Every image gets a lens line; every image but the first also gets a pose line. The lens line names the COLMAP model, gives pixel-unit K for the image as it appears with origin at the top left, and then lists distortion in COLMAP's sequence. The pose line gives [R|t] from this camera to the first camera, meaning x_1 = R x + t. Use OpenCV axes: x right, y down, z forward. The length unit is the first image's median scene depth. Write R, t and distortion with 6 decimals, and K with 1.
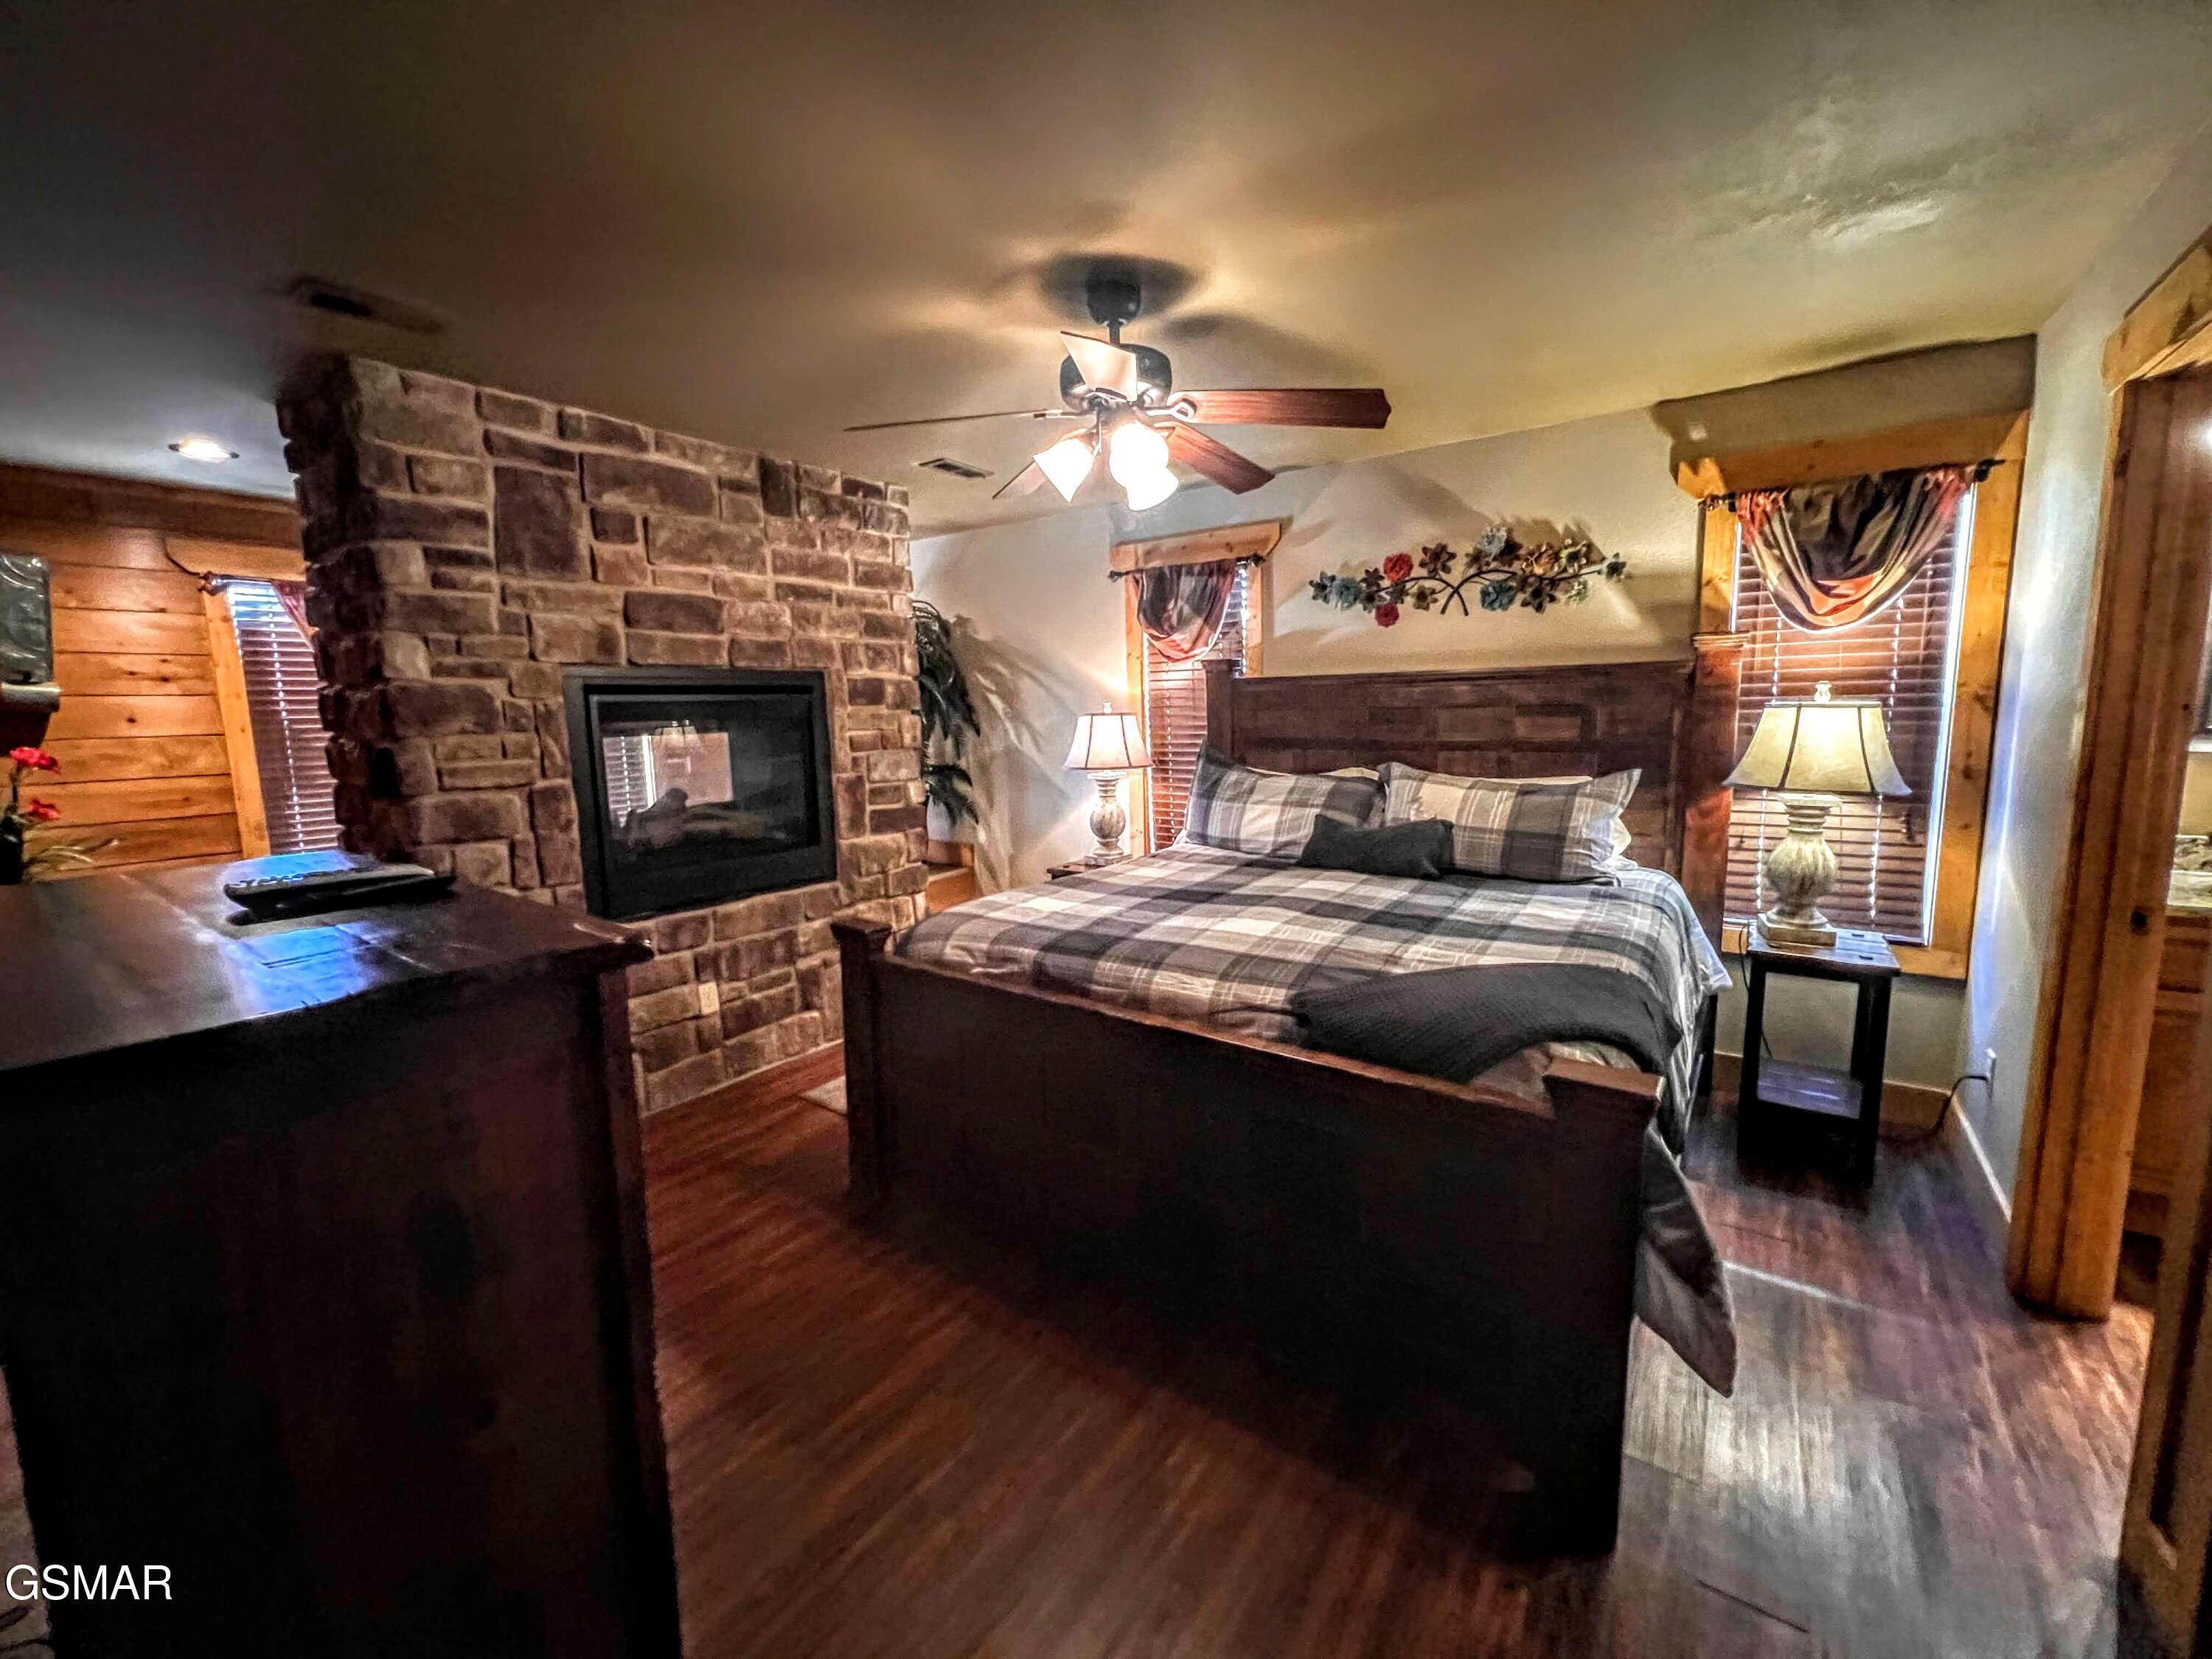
lens RADIAL K [[888.0, 0, 1096.6], [0, 888.0, 822.7], [0, 0, 1]] dist [0.003732, -0.000257]
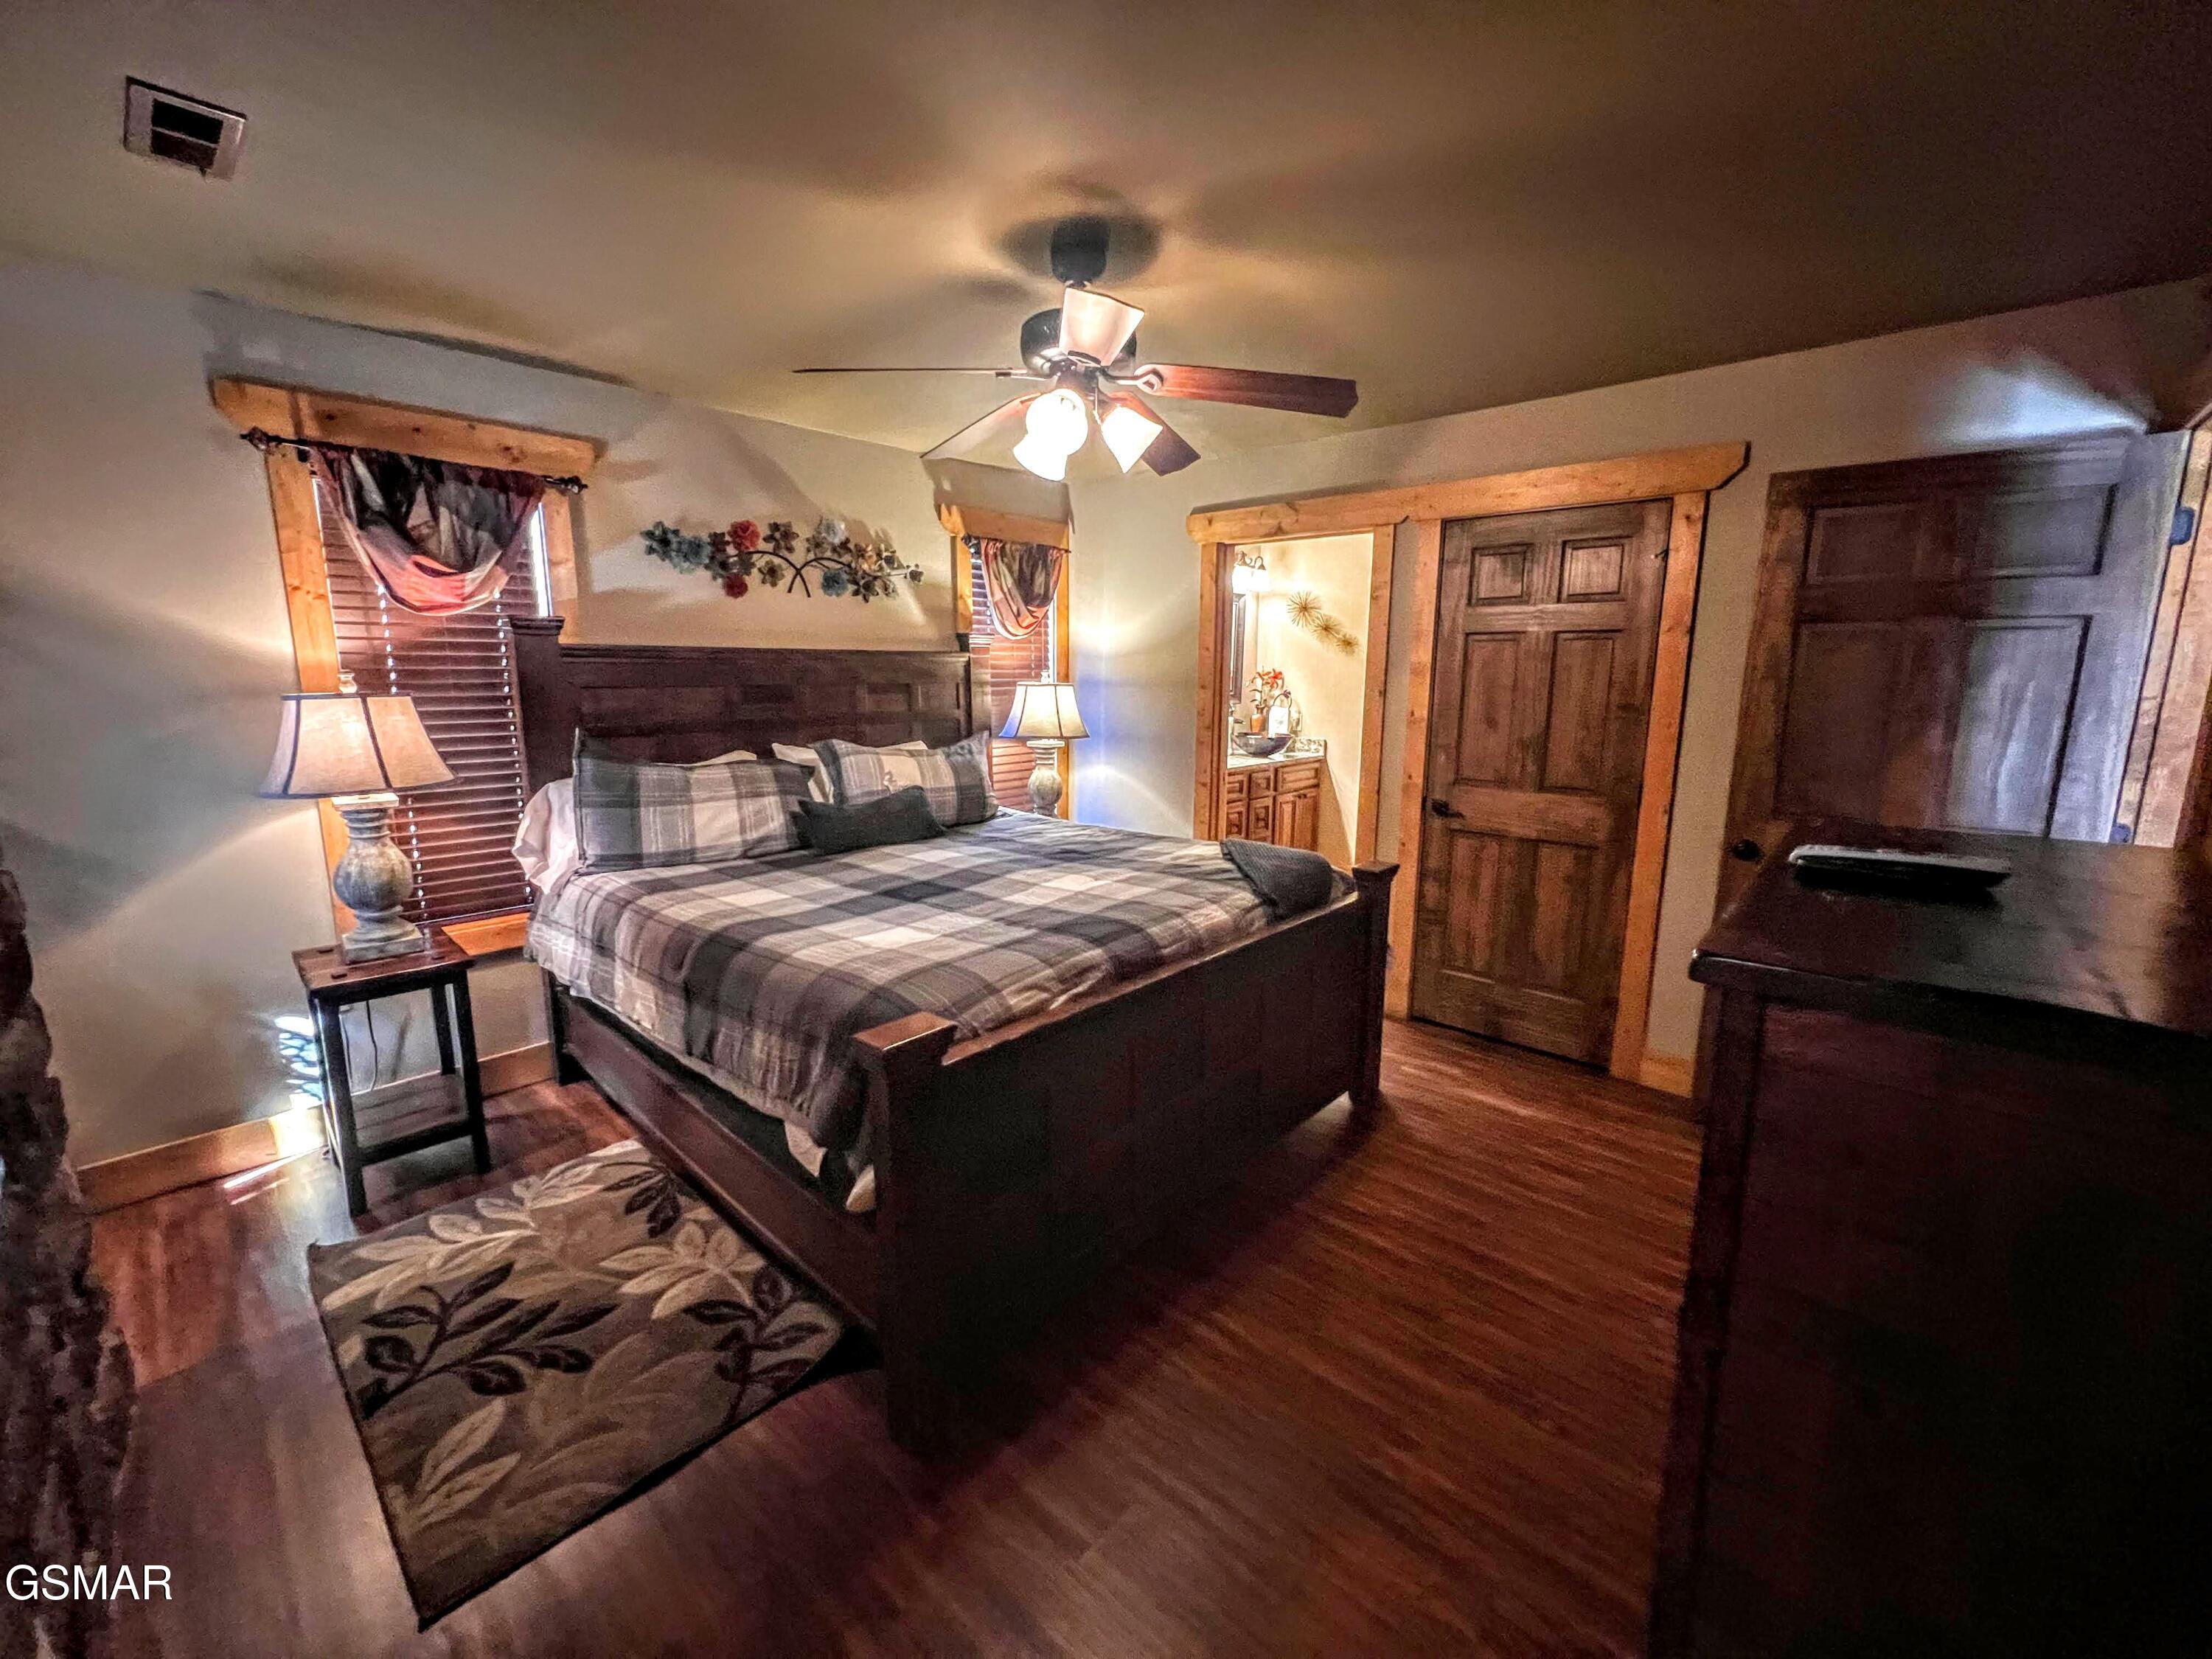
lens RADIAL K [[888.0, 0, 1090.0], [0, 888.0, 825.4], [0, 0, 1]] dist [0.003732, -0.000257]
pose [[0.108322, -0.152218, 0.982393, -0.616723], [0.124701, 0.982483, 0.138482, -0.071876], [-0.986264, 0.107505, 0.125406, 0.566356]]
